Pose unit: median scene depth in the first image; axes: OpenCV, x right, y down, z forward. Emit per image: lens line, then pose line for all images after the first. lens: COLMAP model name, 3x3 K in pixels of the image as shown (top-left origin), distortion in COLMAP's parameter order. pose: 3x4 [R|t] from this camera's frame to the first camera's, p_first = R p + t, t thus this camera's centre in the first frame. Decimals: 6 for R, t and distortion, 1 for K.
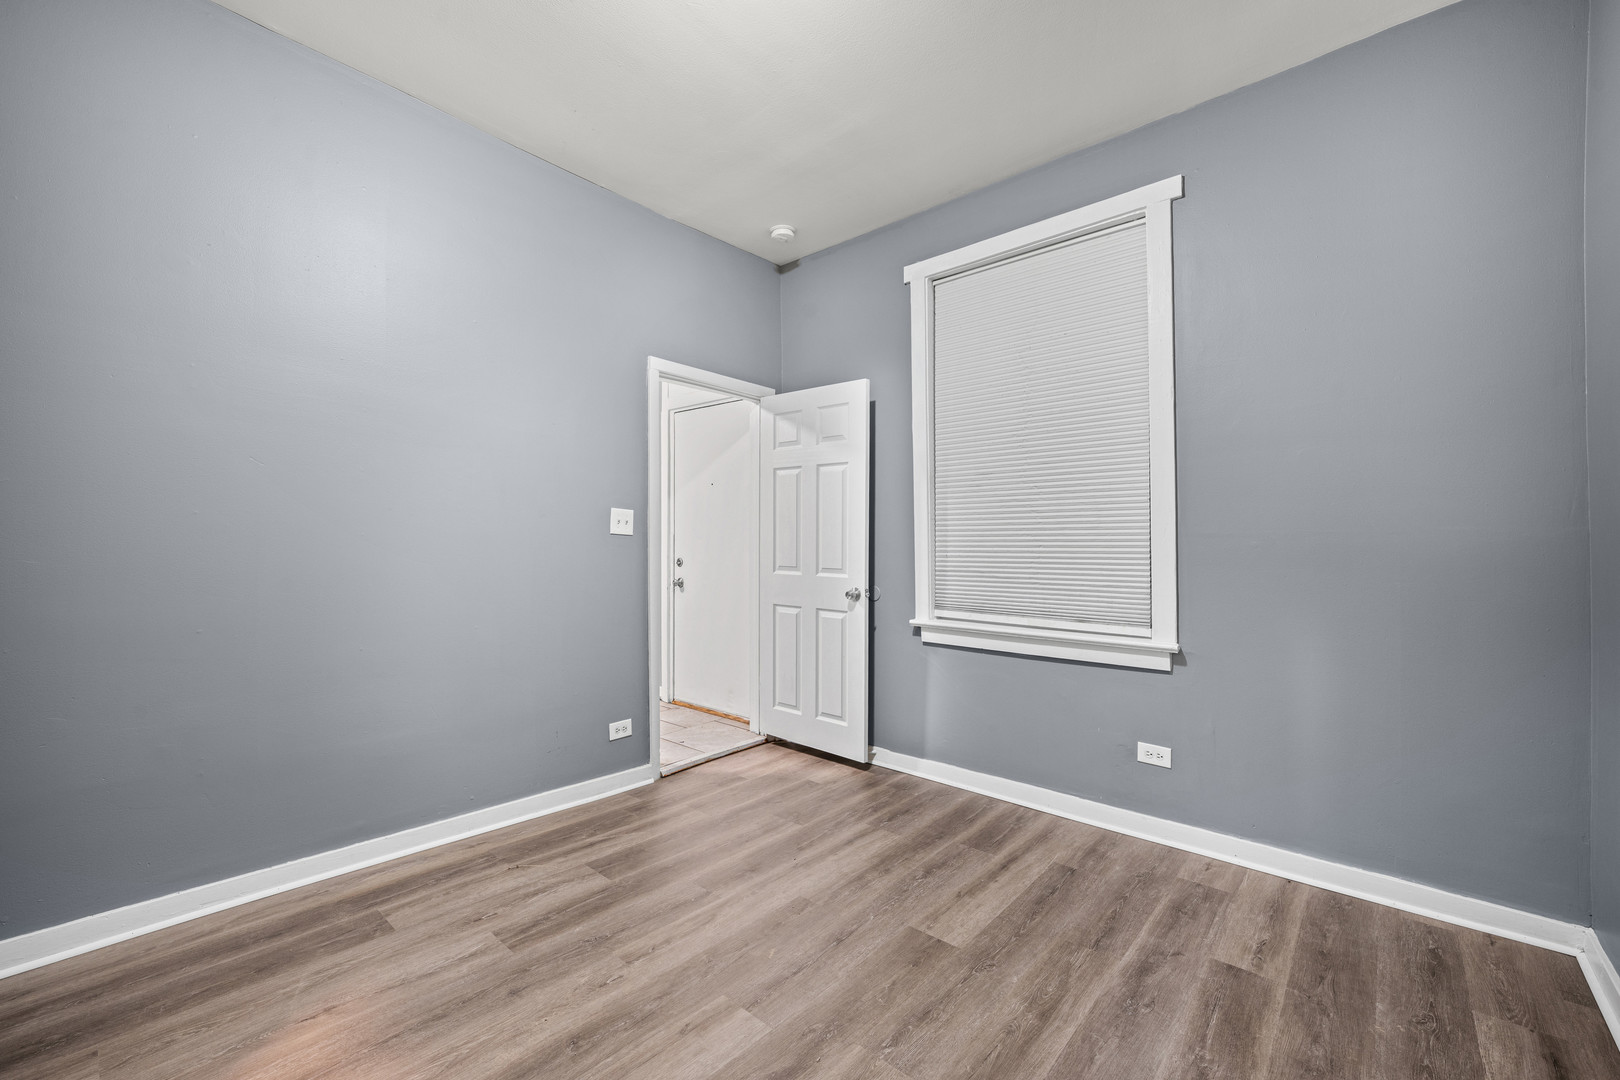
lens RADIAL K [[641.2, 0, 809.2], [0, 641.2, 543.8], [0, 0, 1]] dist [0.002048, -0.000946]
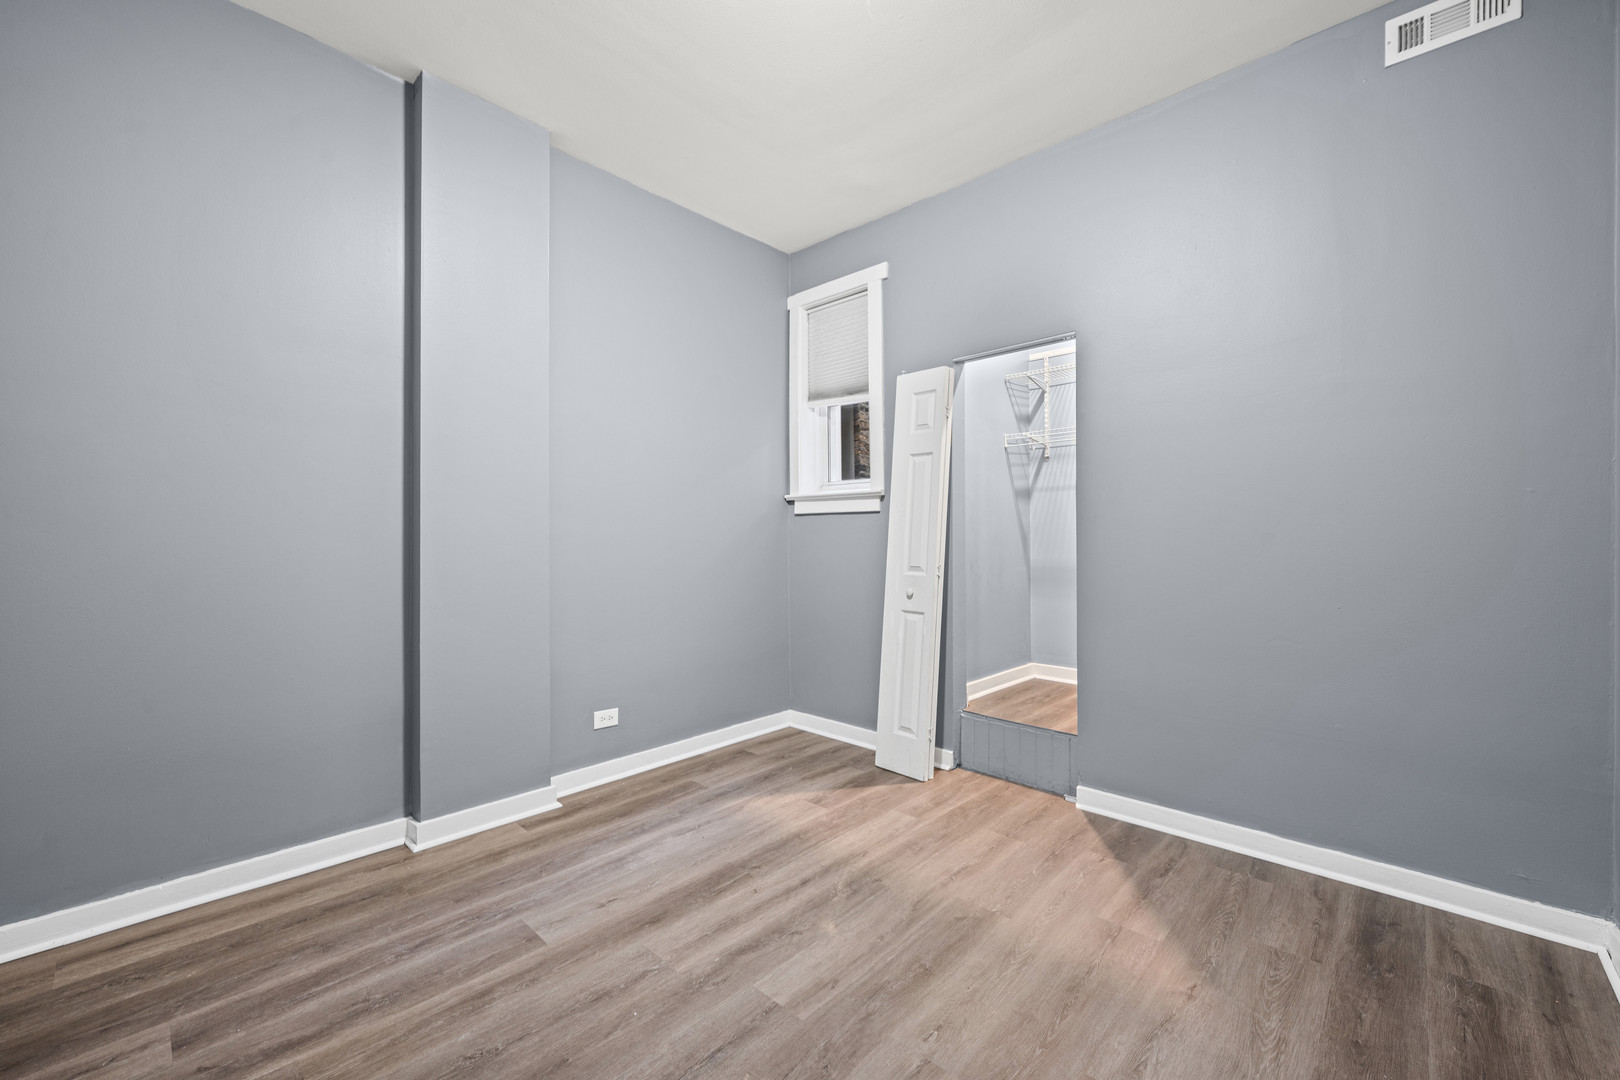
lens RADIAL K [[641.2, 0, 810.8], [0, 641.2, 539.4], [0, 0, 1]] dist [0.002048, -0.000946]
pose [[-0.999350, -0.011378, 0.034201, -0.176790], [-0.011727, 0.999881, -0.010036, 0.023522], [-0.034083, -0.010431, -0.999365, 2.011275]]
